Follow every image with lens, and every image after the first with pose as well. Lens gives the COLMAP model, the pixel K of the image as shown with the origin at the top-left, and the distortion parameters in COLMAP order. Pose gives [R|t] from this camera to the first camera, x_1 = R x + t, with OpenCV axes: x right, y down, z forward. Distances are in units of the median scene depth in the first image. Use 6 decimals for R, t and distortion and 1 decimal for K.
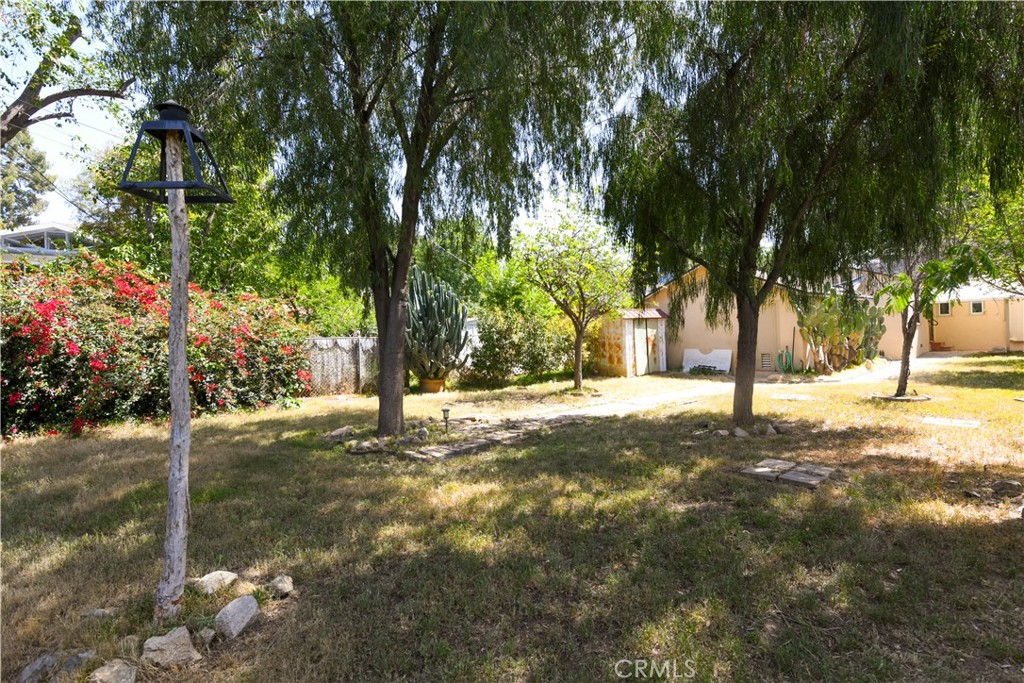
lens RADIAL K [[469.1, 0, 514.5], [0, 469.1, 335.0], [0, 0, 1]] dist [-0.012731, -0.001604]
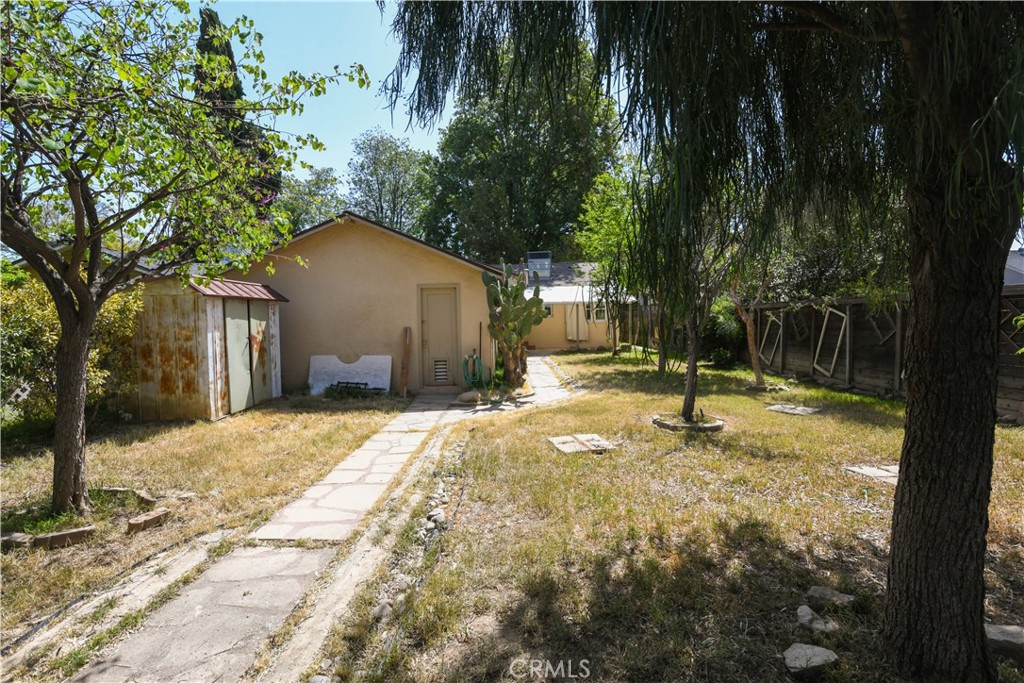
lens RADIAL K [[469.1, 0, 514.5], [0, 469.1, 335.0], [0, 0, 1]] dist [-0.012731, -0.001604]
pose [[0.623521, 0.004690, 0.781793, 0.078052], [-0.005538, 0.999983, -0.001582, 0.004050], [-0.781787, -0.003343, 0.623537, 0.564934]]
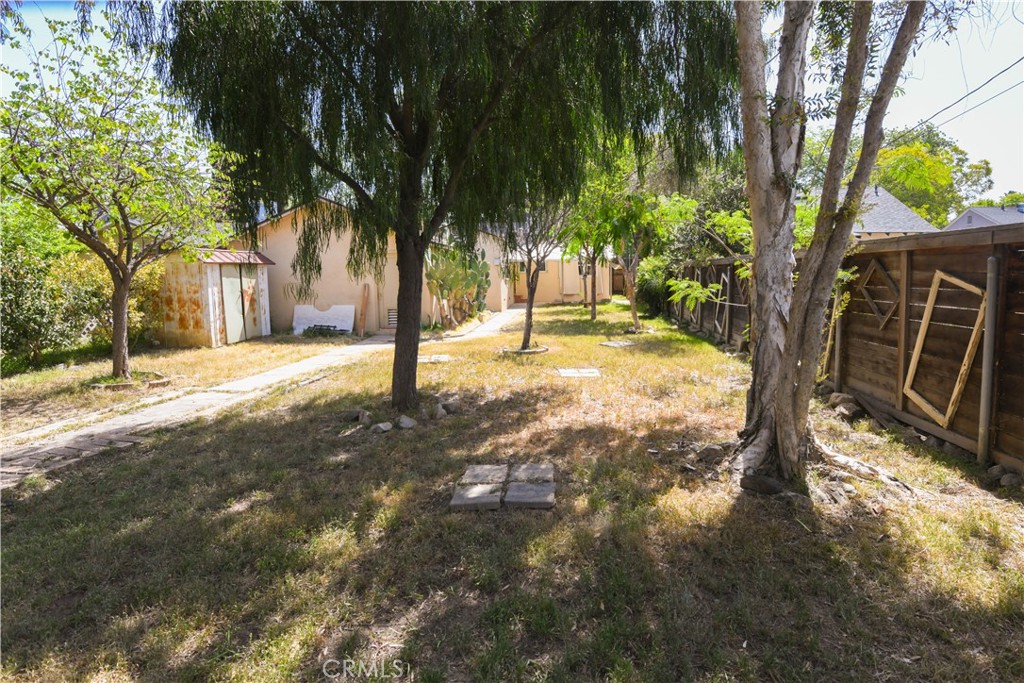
lens RADIAL K [[502.7, 0, 551.9], [0, 502.7, 311.8], [0, 0, 1]] dist [-0.015818, -0.000758]
pose [[0.661408, -0.027898, 0.749507, 0.025679], [-0.008844, 0.998948, 0.044987, -0.000669], [-0.749974, -0.036383, 0.660466, 0.164321]]
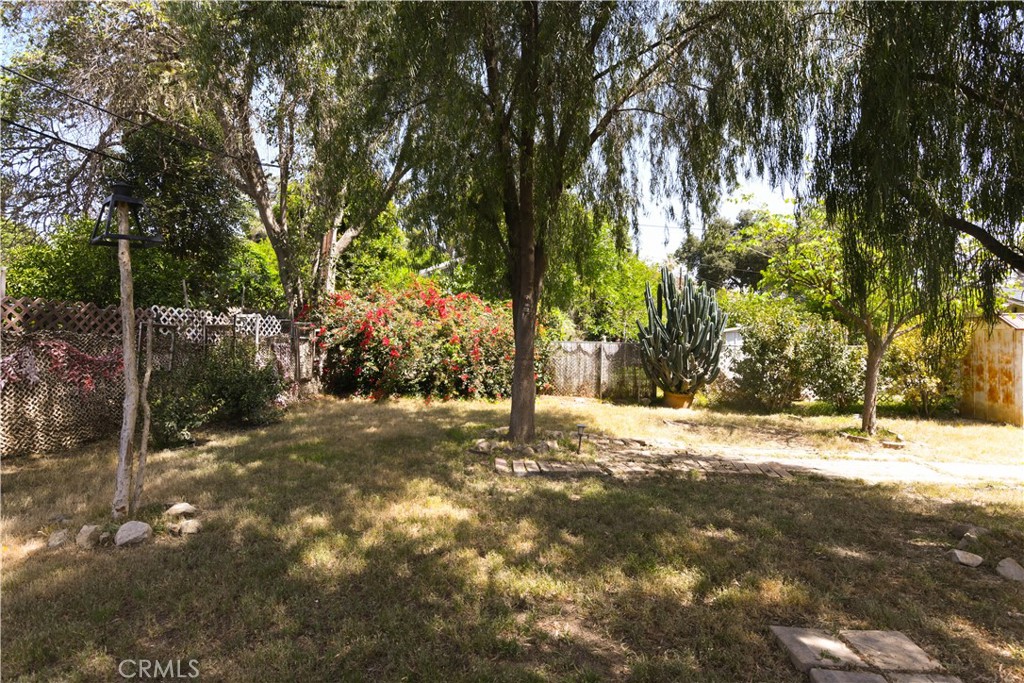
lens RADIAL K [[469.1, 0, 514.5], [0, 469.1, 335.0], [0, 0, 1]] dist [-0.012731, -0.001604]
pose [[0.708956, 0.030976, -0.704573, 0.229293], [-0.035834, 0.999327, 0.007877, -0.010898], [0.704342, 0.019663, 0.709588, 0.150862]]
